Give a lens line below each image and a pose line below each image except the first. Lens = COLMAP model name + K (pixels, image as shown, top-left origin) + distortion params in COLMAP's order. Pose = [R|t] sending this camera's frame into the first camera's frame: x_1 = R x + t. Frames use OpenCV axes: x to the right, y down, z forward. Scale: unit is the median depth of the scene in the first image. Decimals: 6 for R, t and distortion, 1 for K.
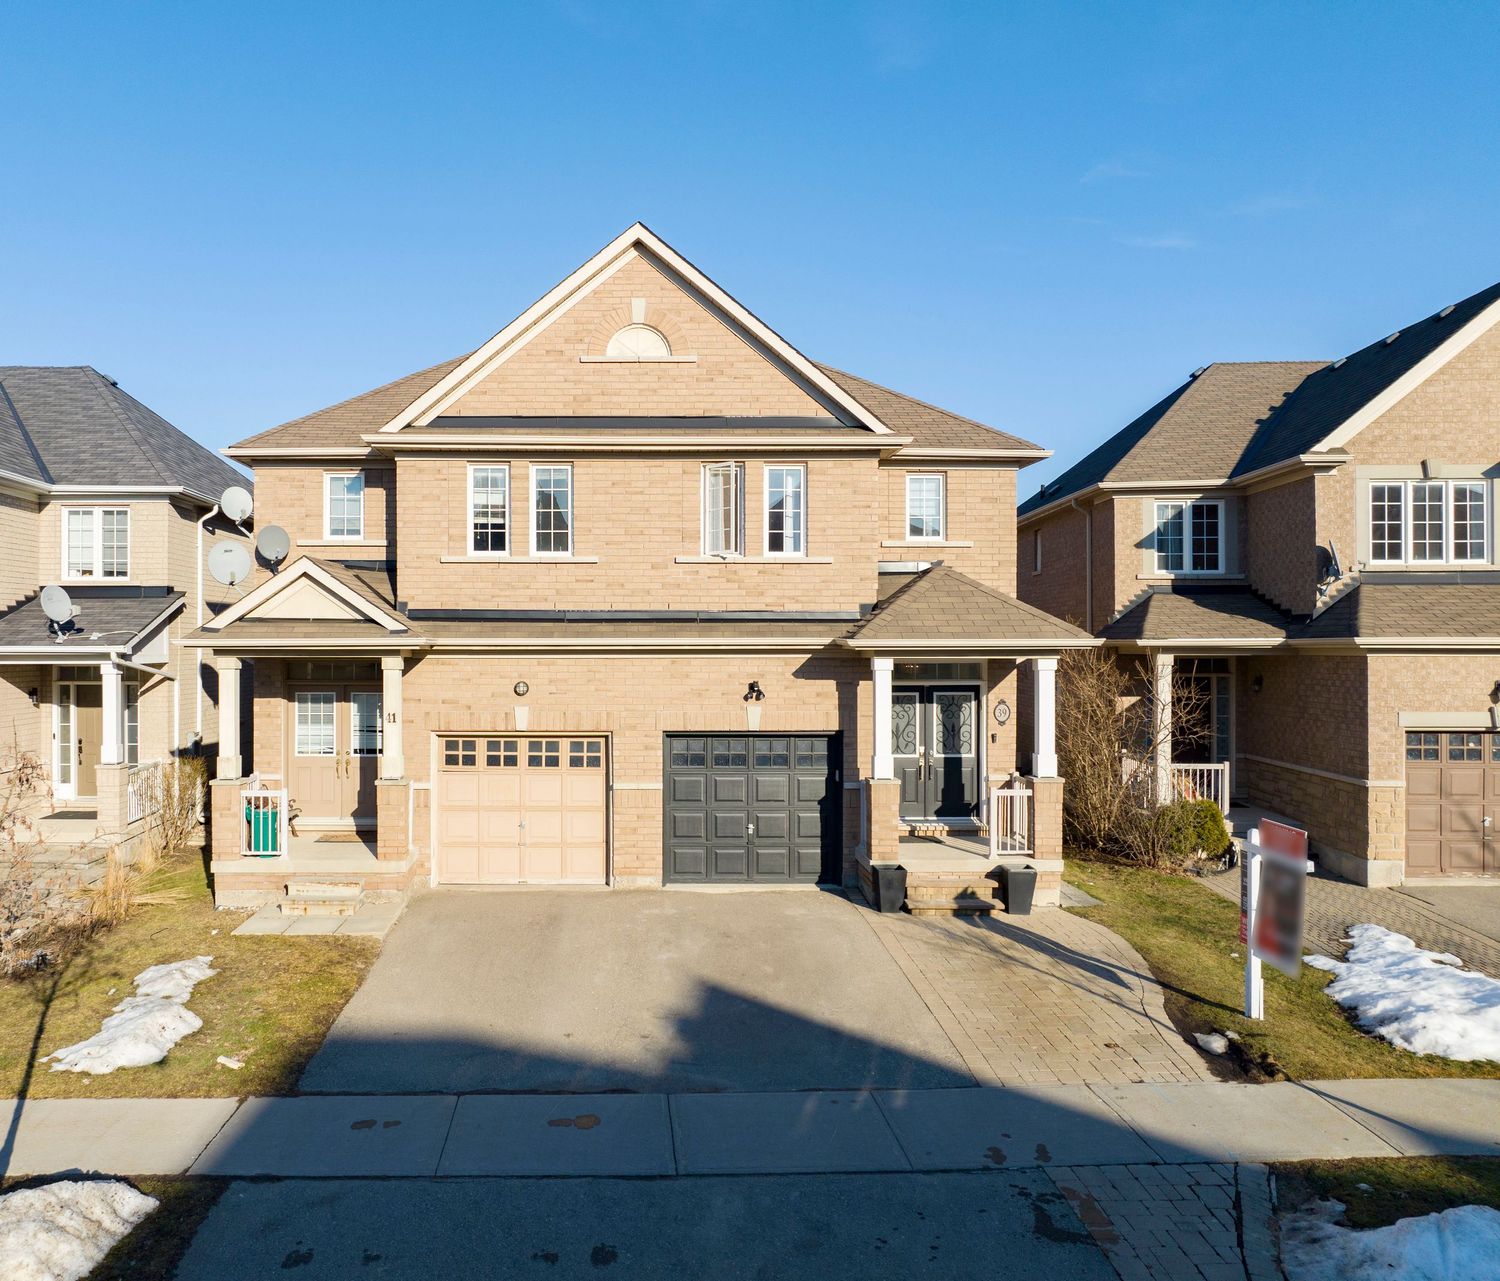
lens RADIAL K [[1242.1, 0, 727.9], [0, 1242.1, 640.1], [0, 0, 1]] dist [-0.019398, -0.016015]
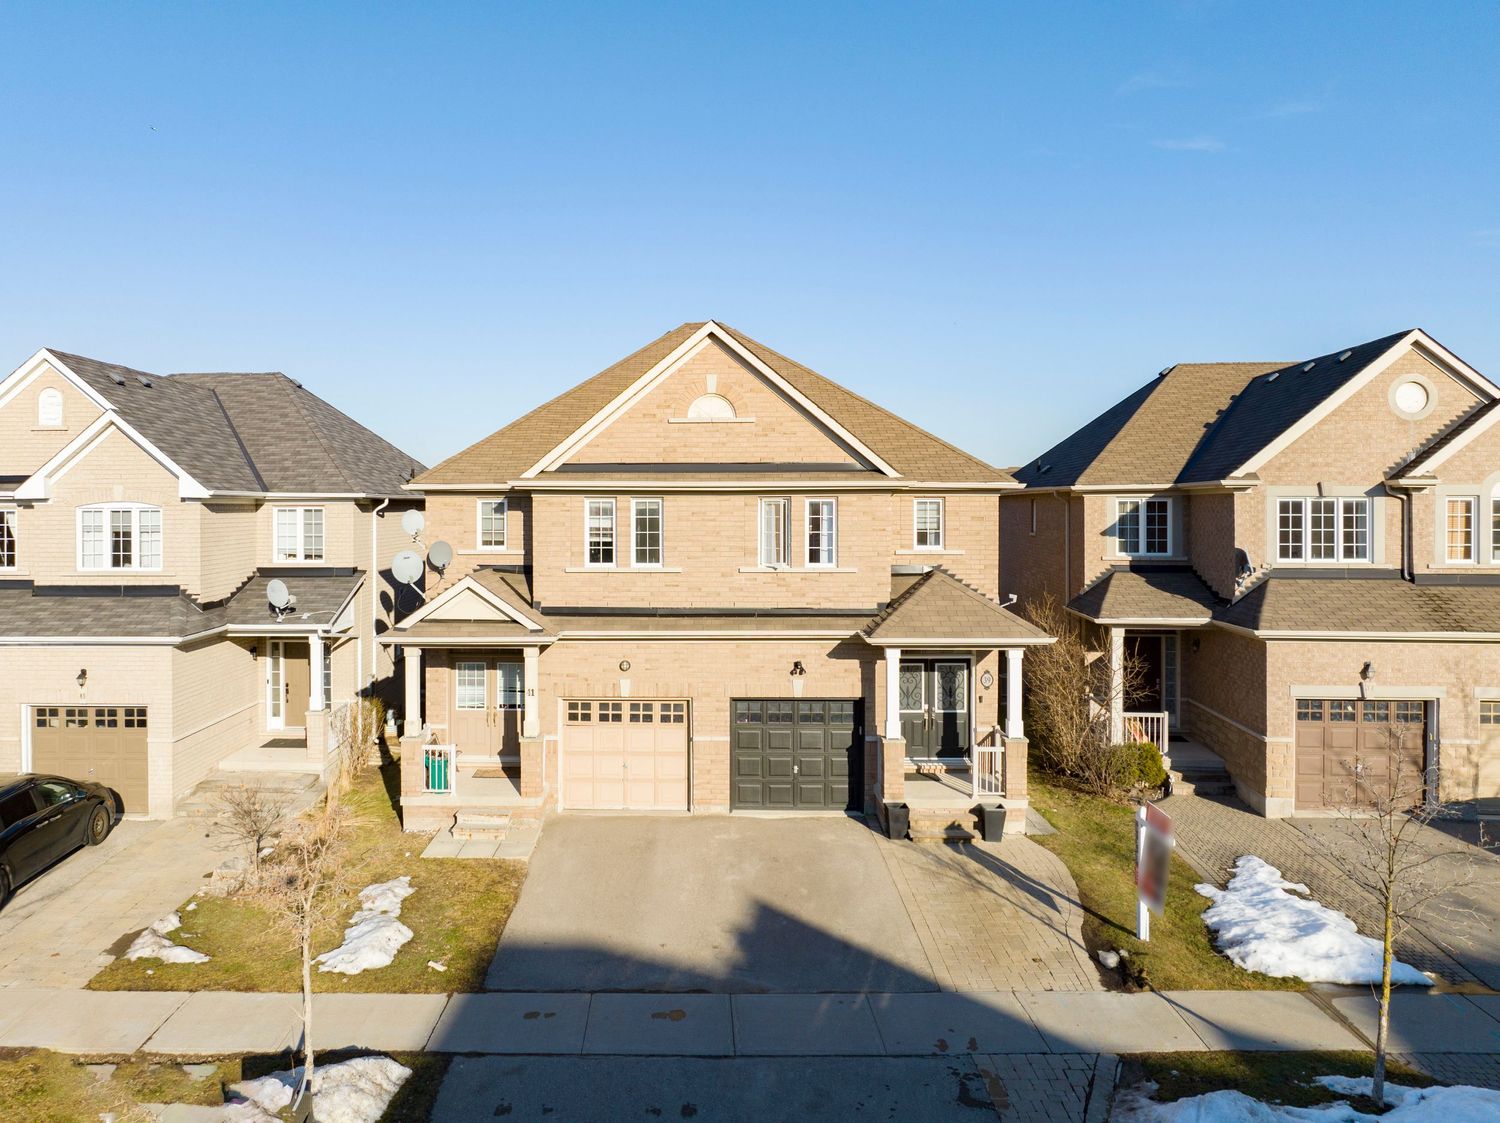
lens RADIAL K [[1042.6, 0, 750.0], [0, 1042.6, 561.5], [0, 0, 1]] dist [0.003752, -0.059191]
pose [[0.999337, 0.000295, -0.036403, 0.010344], [-0.000046, 0.999977, 0.006841, -0.081095], [0.036404, -0.006834, 0.999314, -0.124502]]
